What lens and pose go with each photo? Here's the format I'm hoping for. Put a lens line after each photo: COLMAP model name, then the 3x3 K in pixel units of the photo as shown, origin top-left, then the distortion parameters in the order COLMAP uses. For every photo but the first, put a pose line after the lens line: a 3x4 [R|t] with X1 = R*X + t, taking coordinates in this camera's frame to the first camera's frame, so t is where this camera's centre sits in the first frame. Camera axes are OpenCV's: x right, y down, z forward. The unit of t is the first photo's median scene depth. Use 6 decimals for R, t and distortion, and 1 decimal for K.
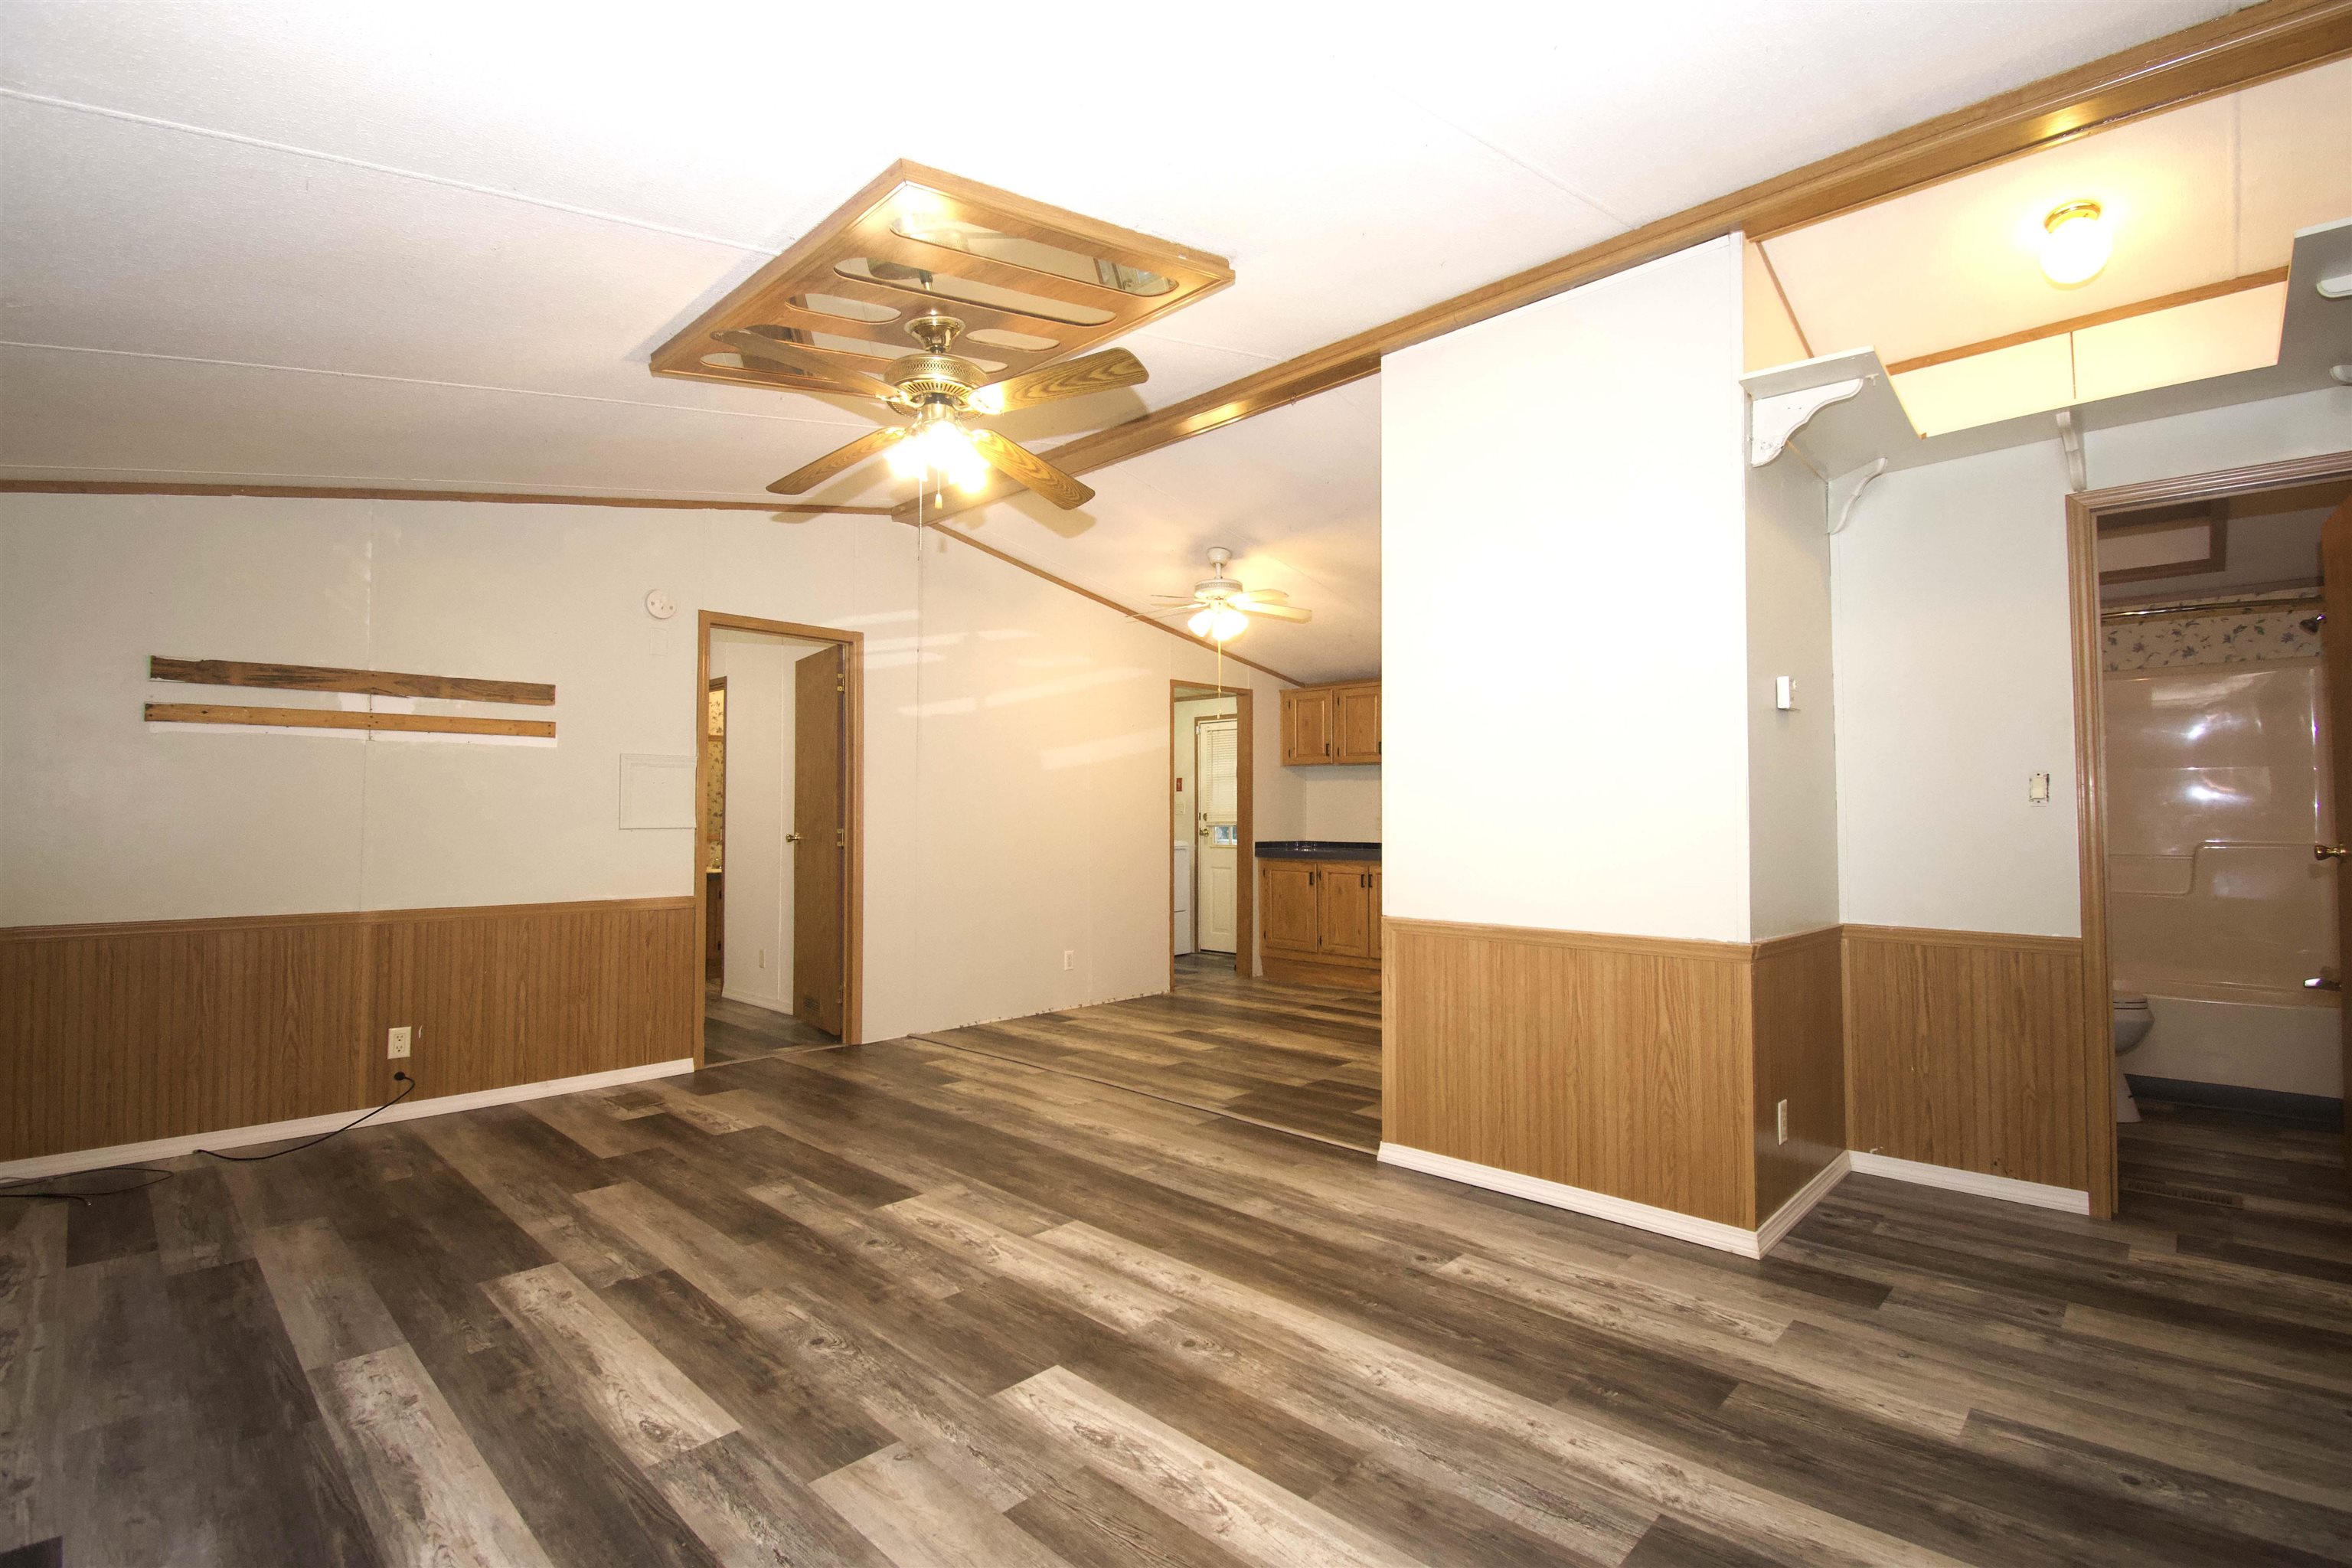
lens RADIAL K [[1084.3, 0, 1176.0], [0, 1084.3, 784.0], [0, 0, 1]] dist [-0.021996, -0.000529]
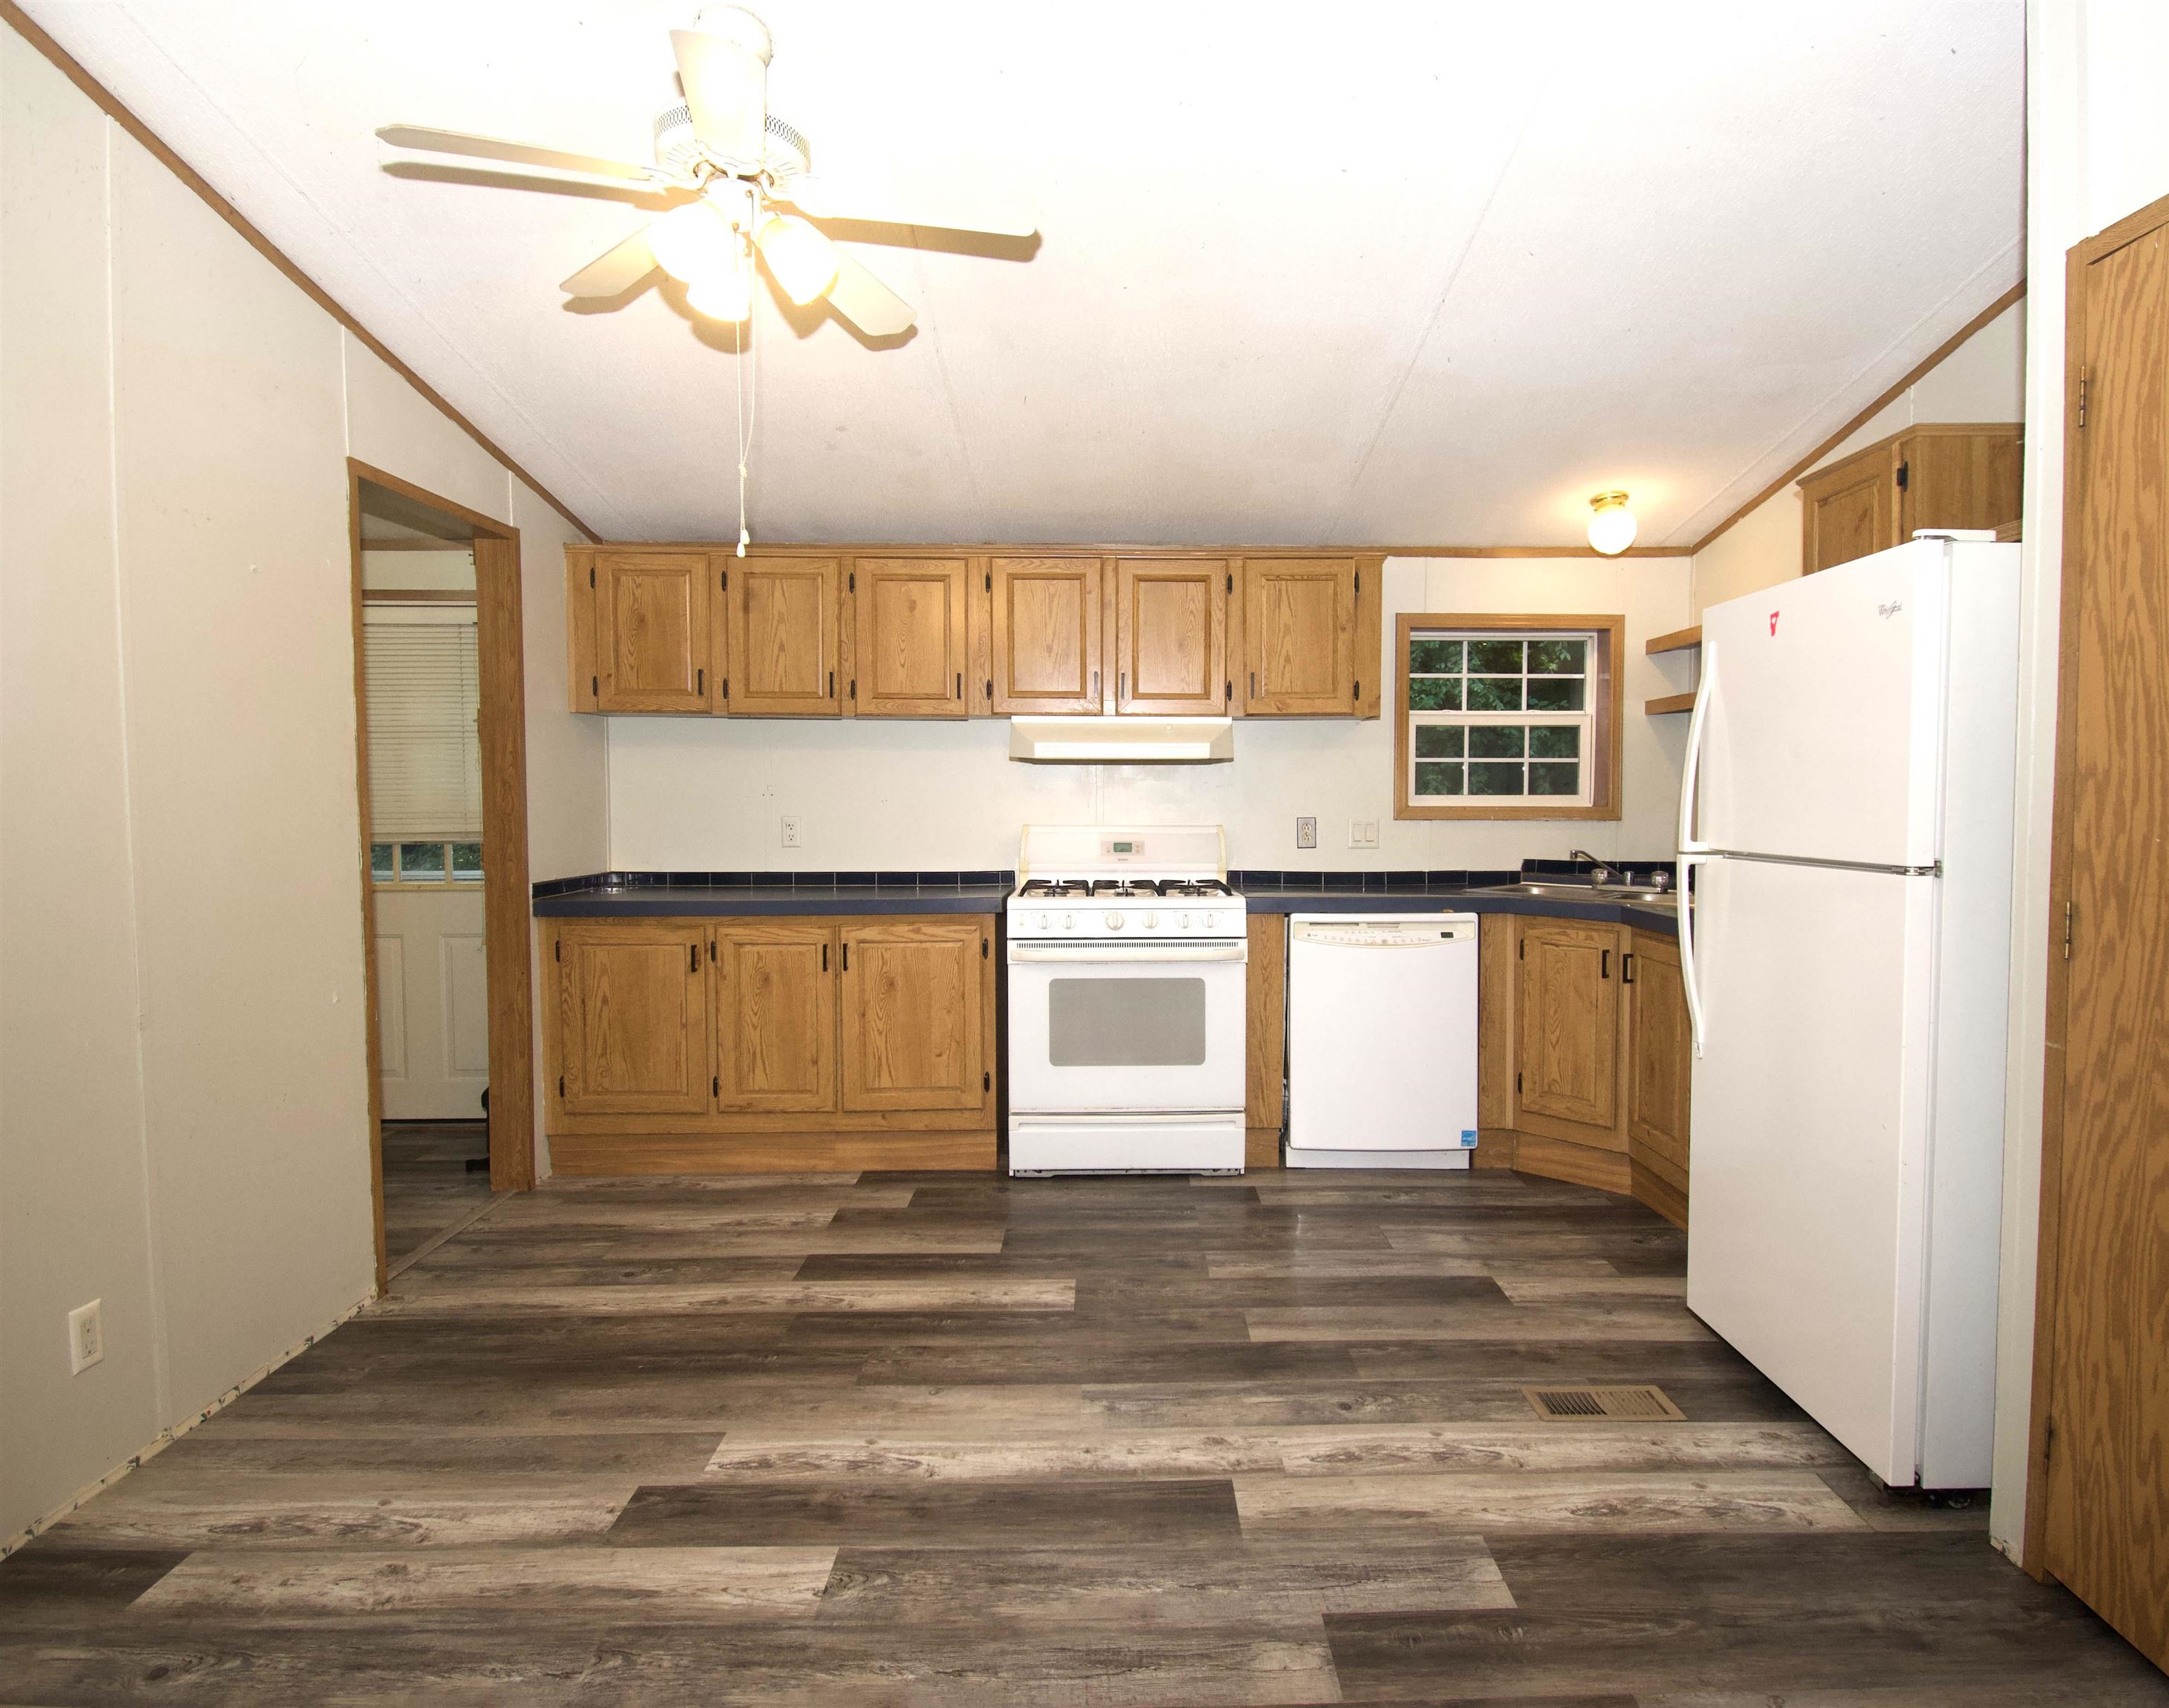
lens RADIAL K [[1188.4, 0, 1084.5], [0, 1188.4, 854.0], [0, 0, 1]] dist [0.001267, 0.000280]
pose [[0.738695, -0.031892, 0.673285, -0.092930], [-0.016520, 0.997723, 0.065384, 0.006031], [-0.673837, -0.059421, 0.736486, 0.505344]]
